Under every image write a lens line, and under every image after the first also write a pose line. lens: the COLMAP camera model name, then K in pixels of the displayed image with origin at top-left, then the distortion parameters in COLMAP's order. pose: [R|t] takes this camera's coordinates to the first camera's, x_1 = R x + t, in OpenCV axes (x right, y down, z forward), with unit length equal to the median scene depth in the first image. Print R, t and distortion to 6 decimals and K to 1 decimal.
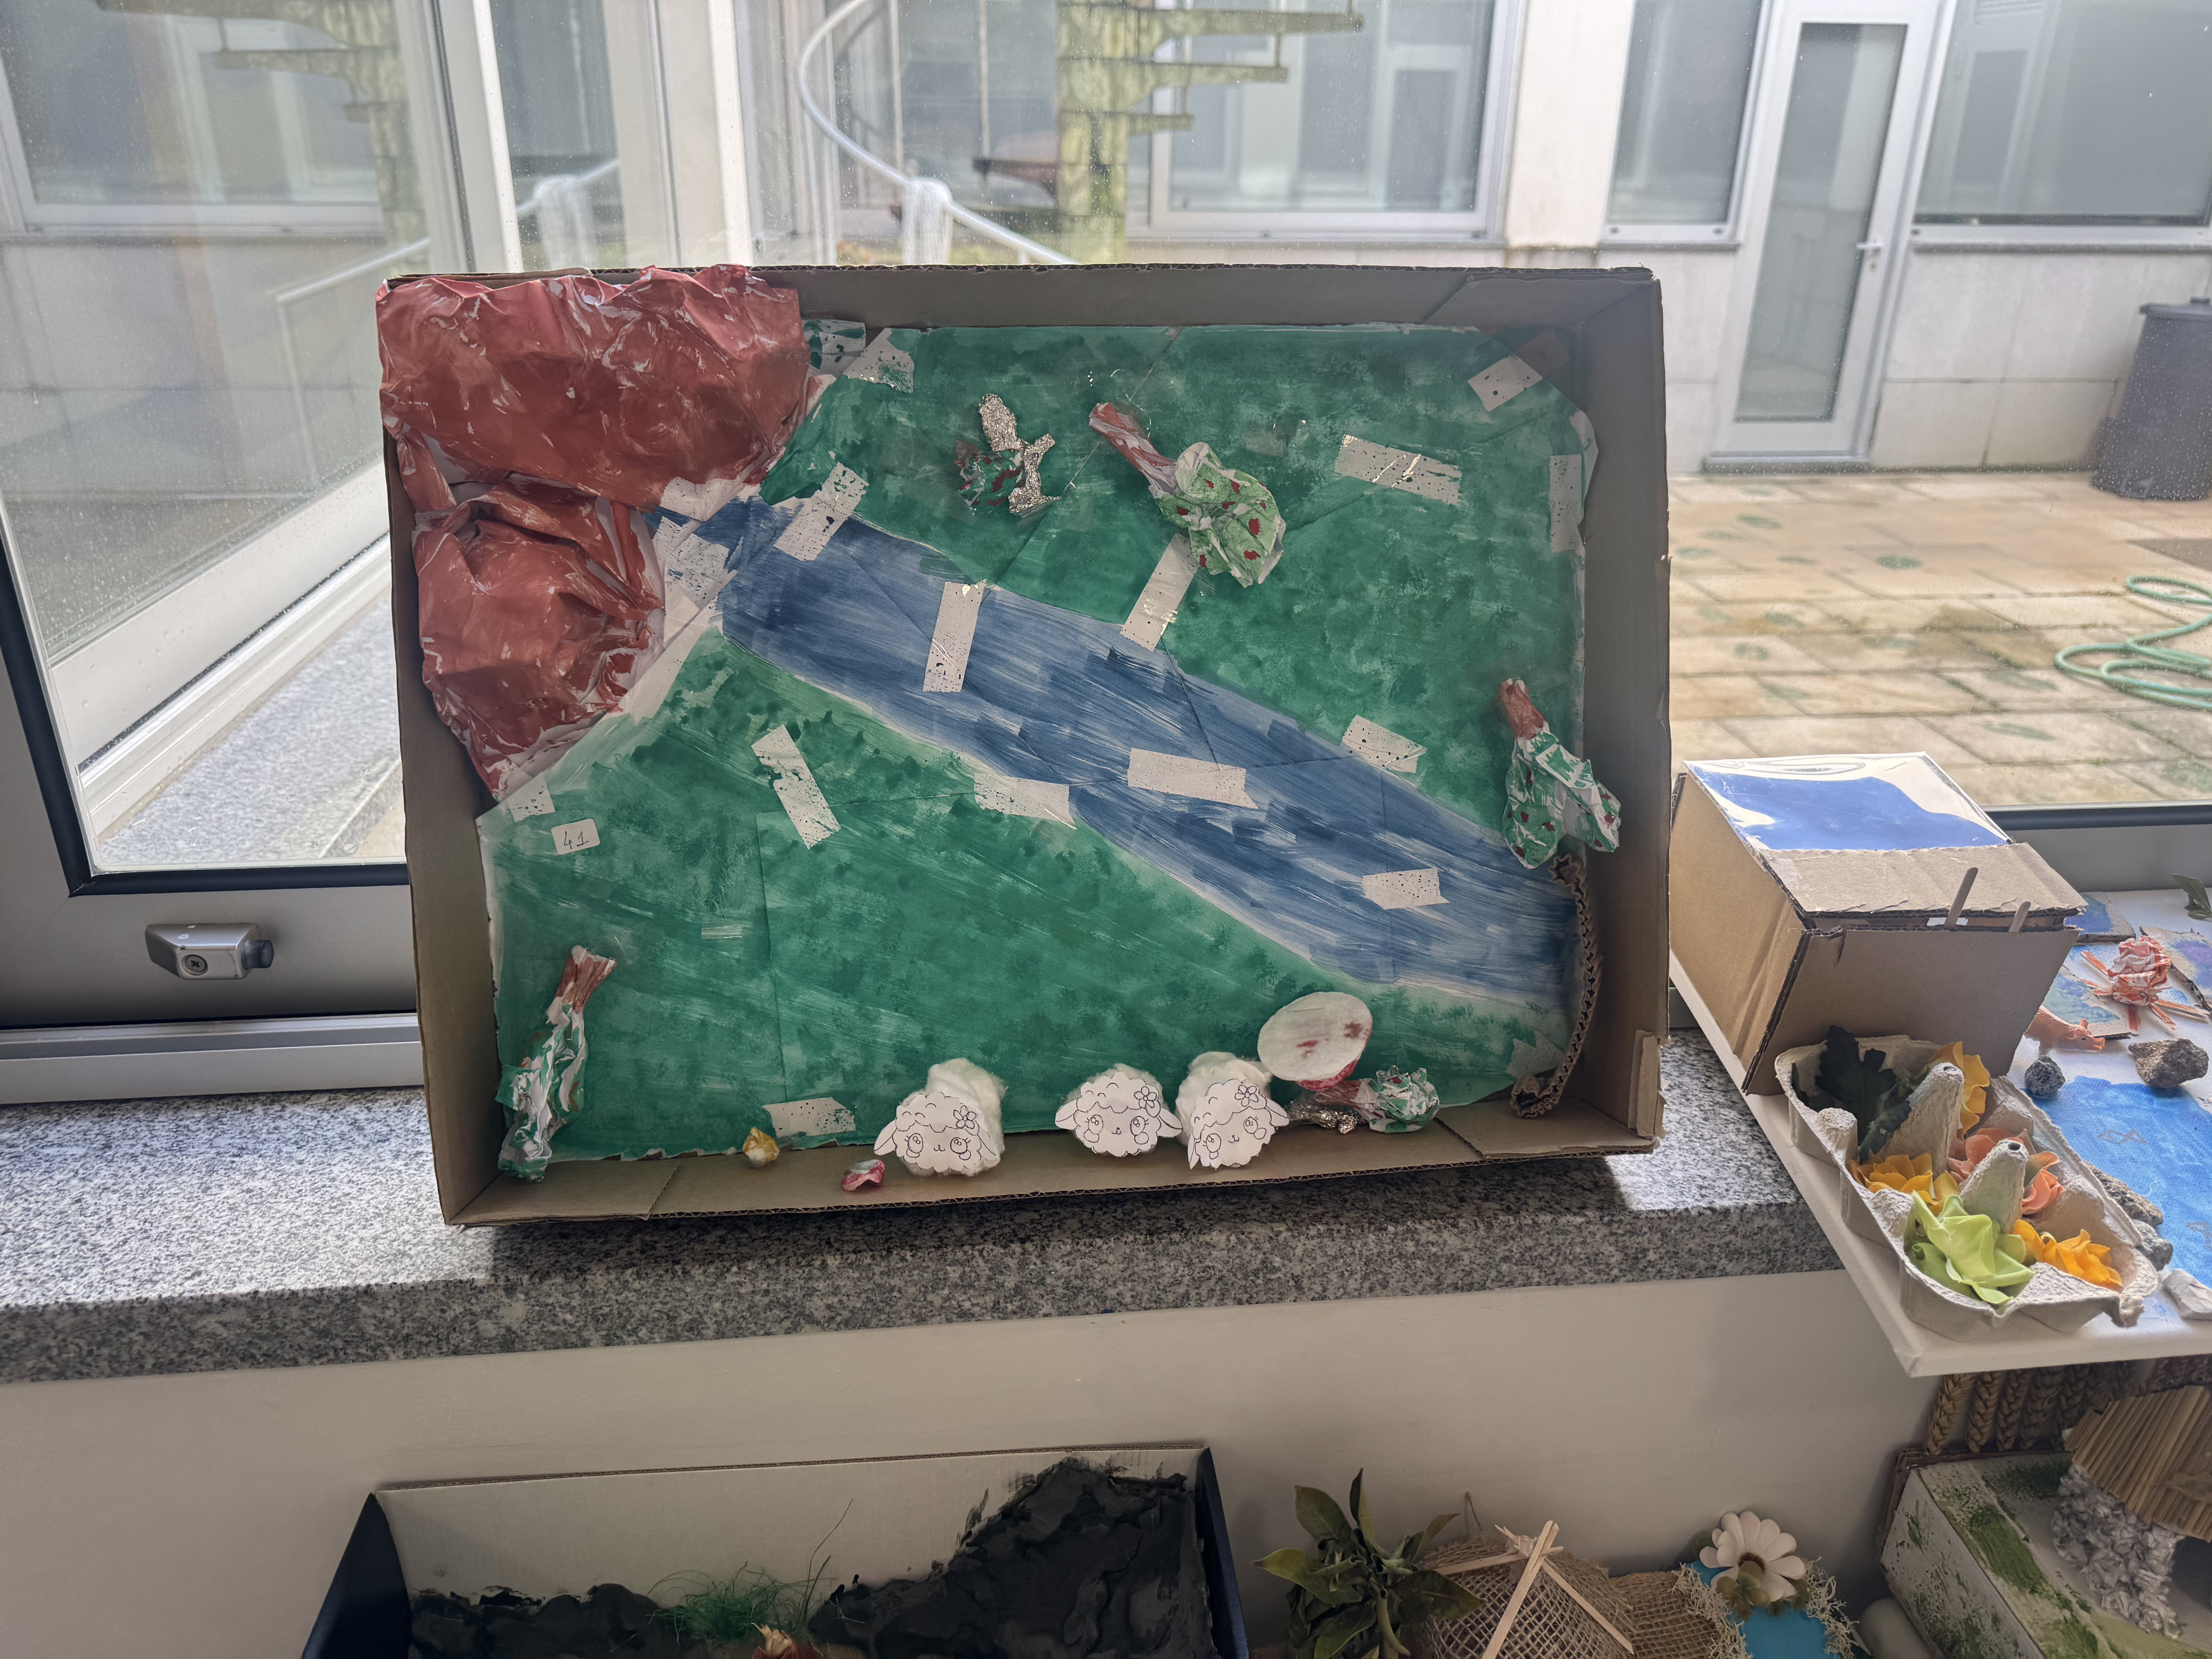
lens RADIAL K [[1575.0, 0, 1101.6], [0, 1575.0, 817.3], [0, 0, 1]] dist [0.038827, -0.043703]
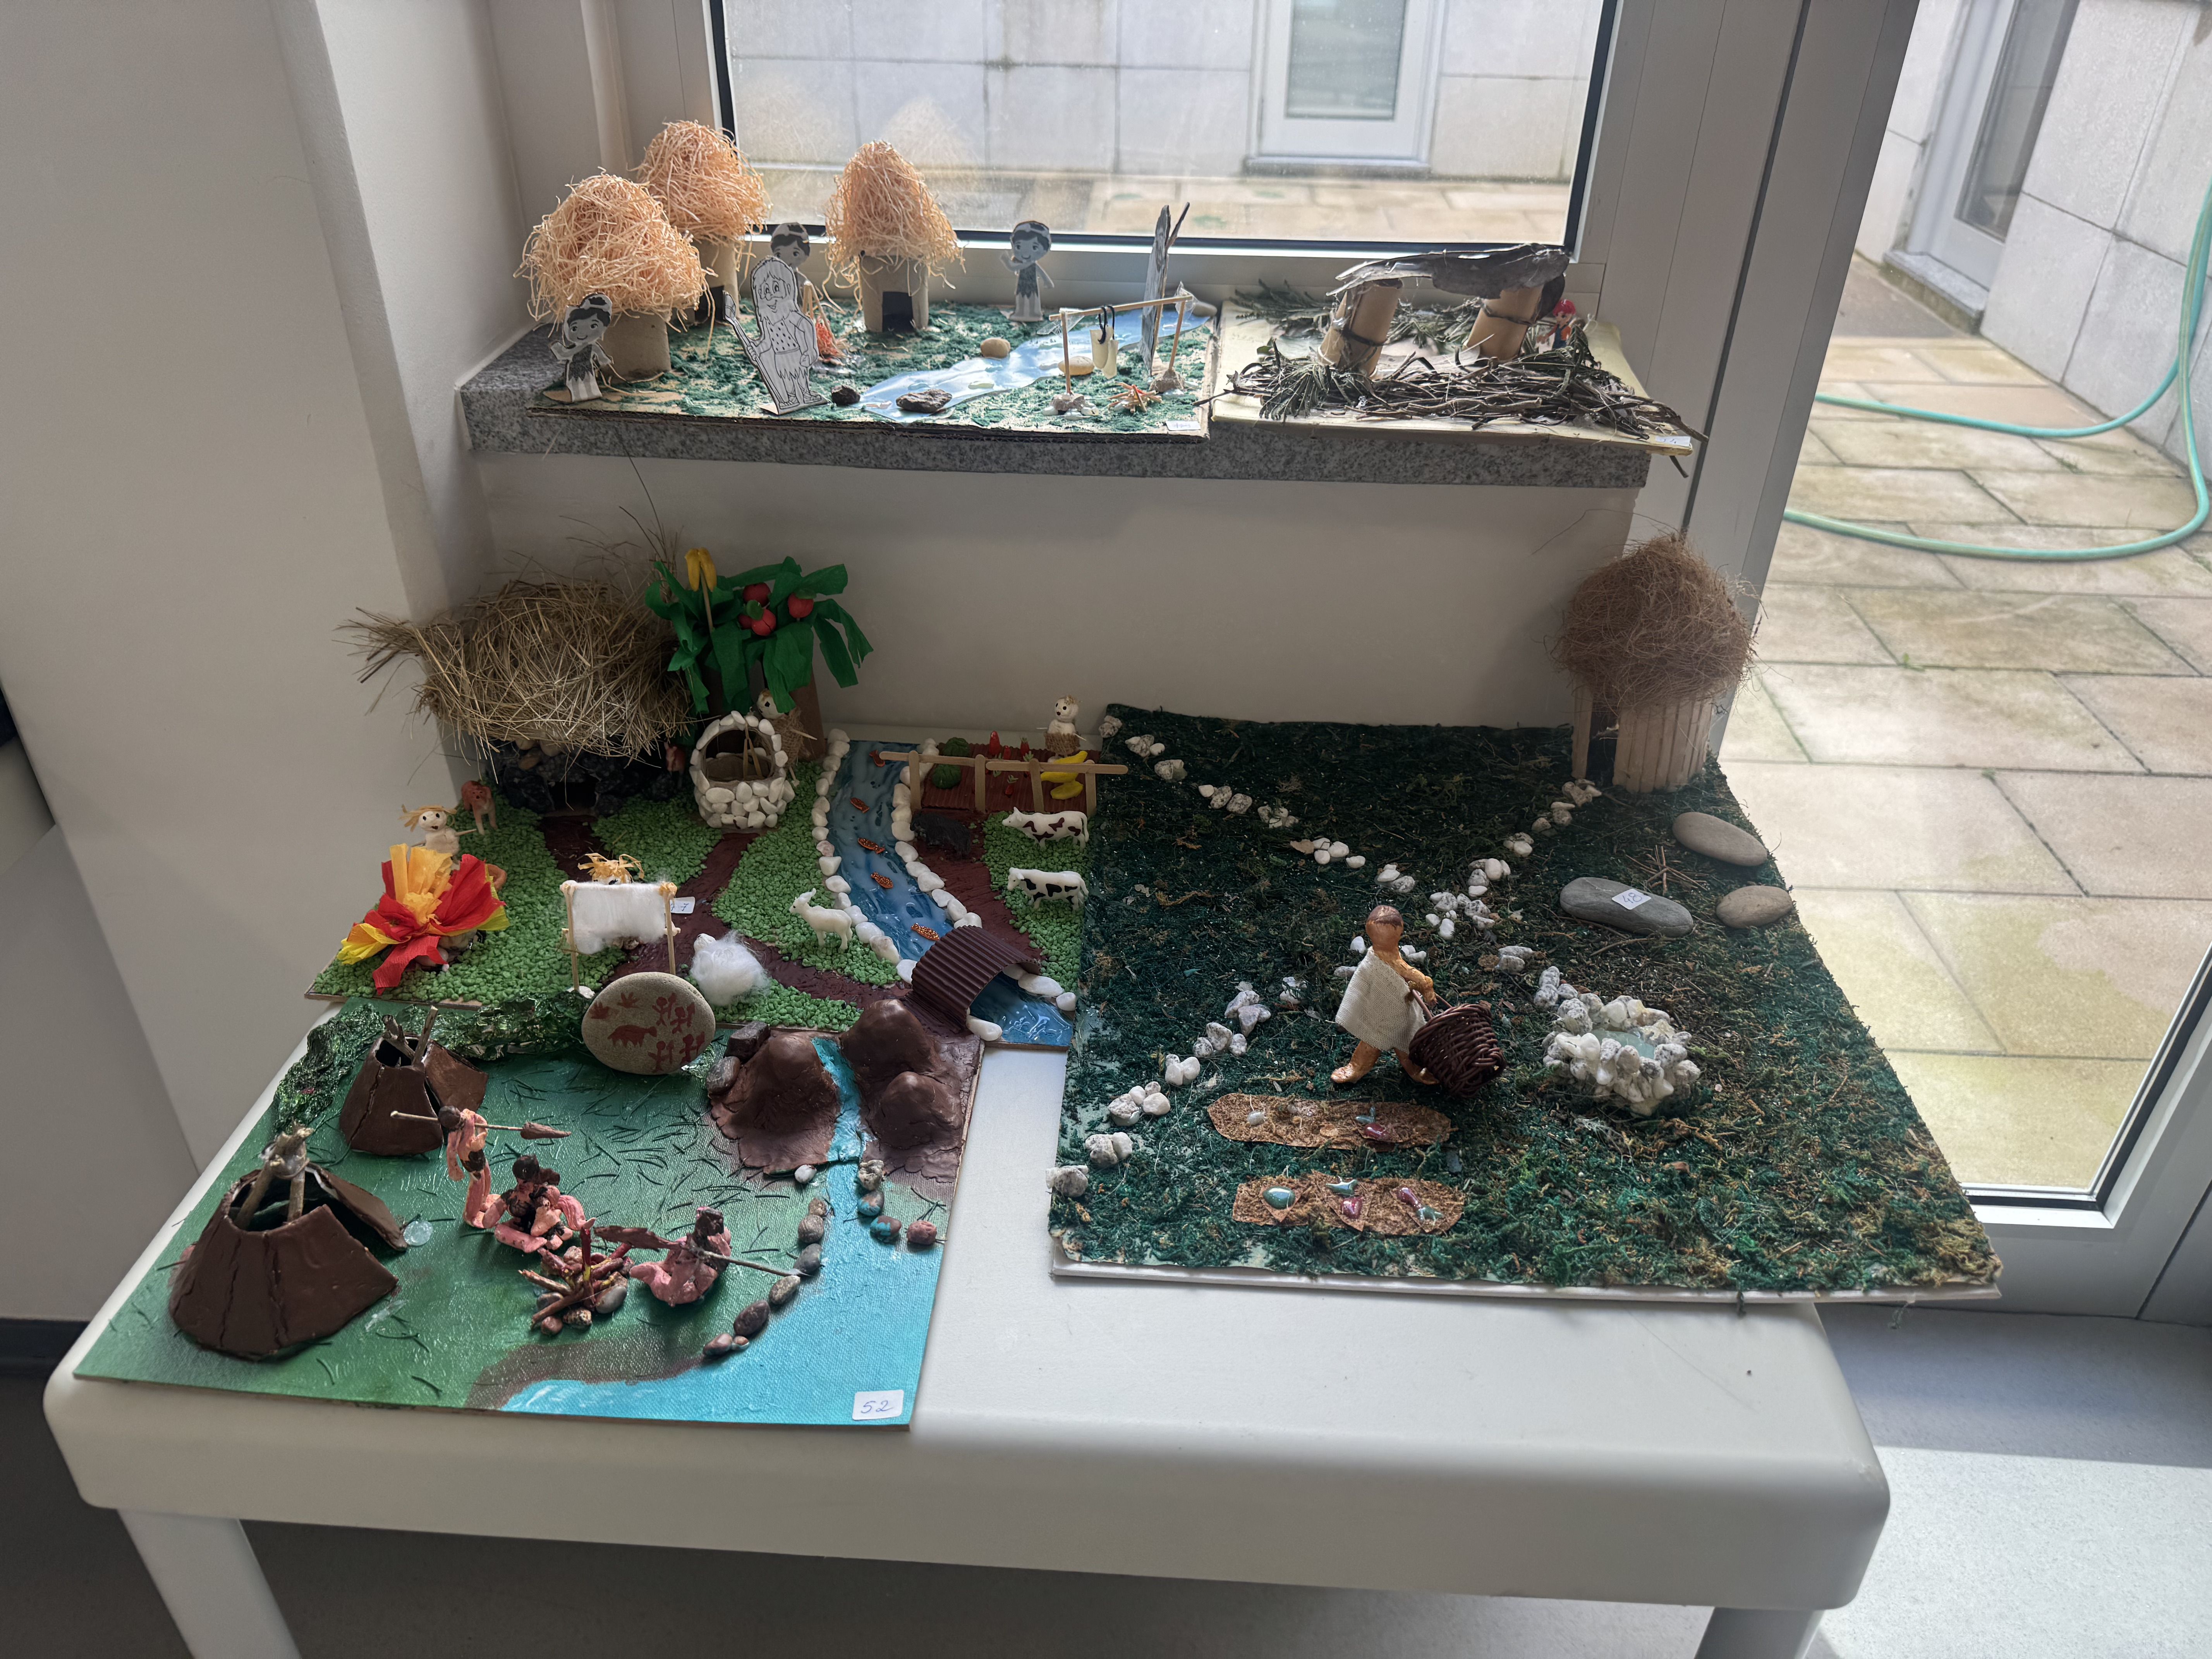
lens RADIAL K [[1575.0, 0, 1109.6], [0, 1575.0, 821.6], [0, 0, 1]] dist [0.038827, -0.043703]
pose [[0.988135, 0.083458, -0.128934, 4.162400], [-0.063120, 0.985980, 0.154468, 0.212658], [0.140017, -0.144497, 0.979549, 0.040651]]
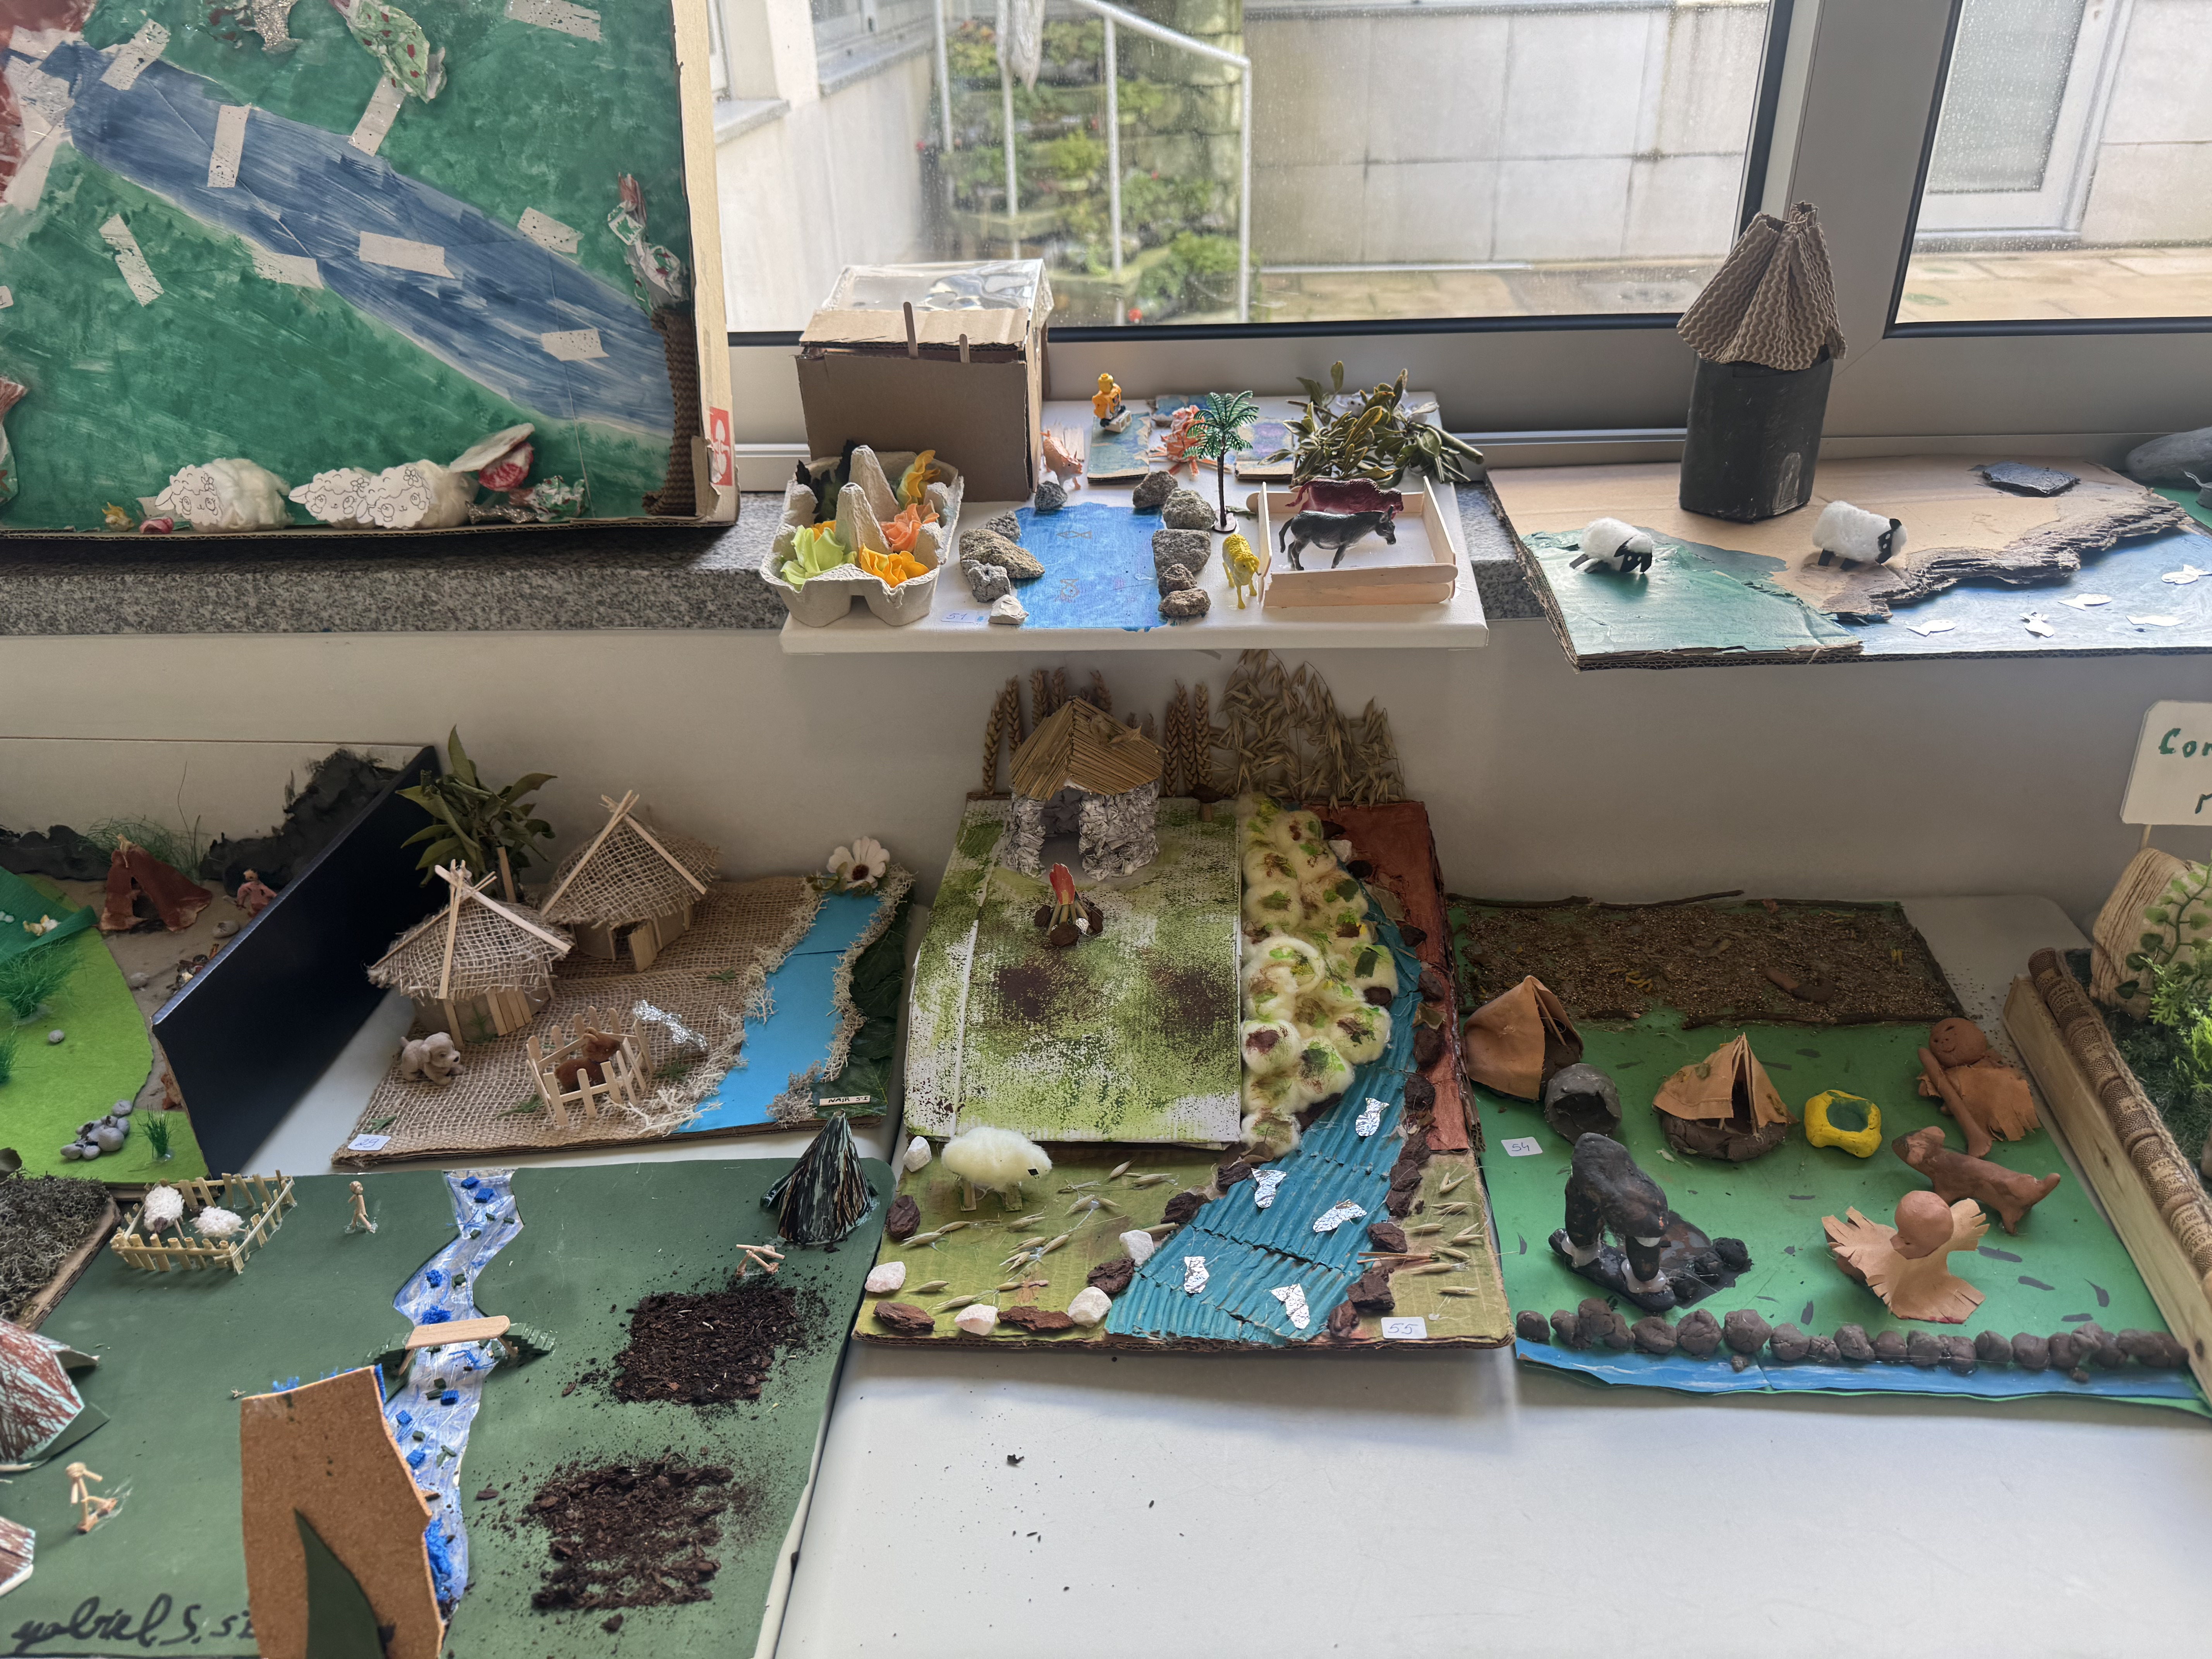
lens RADIAL K [[1575.0, 0, 1146.6], [0, 1575.0, 833.6], [0, 0, 1]] dist [0.038827, -0.043703]
pose [[0.987725, 0.038781, -0.151311, 0.917463], [-0.022332, 0.993798, 0.108936, 0.308771], [0.154597, -0.104219, 0.982465, -0.298616]]
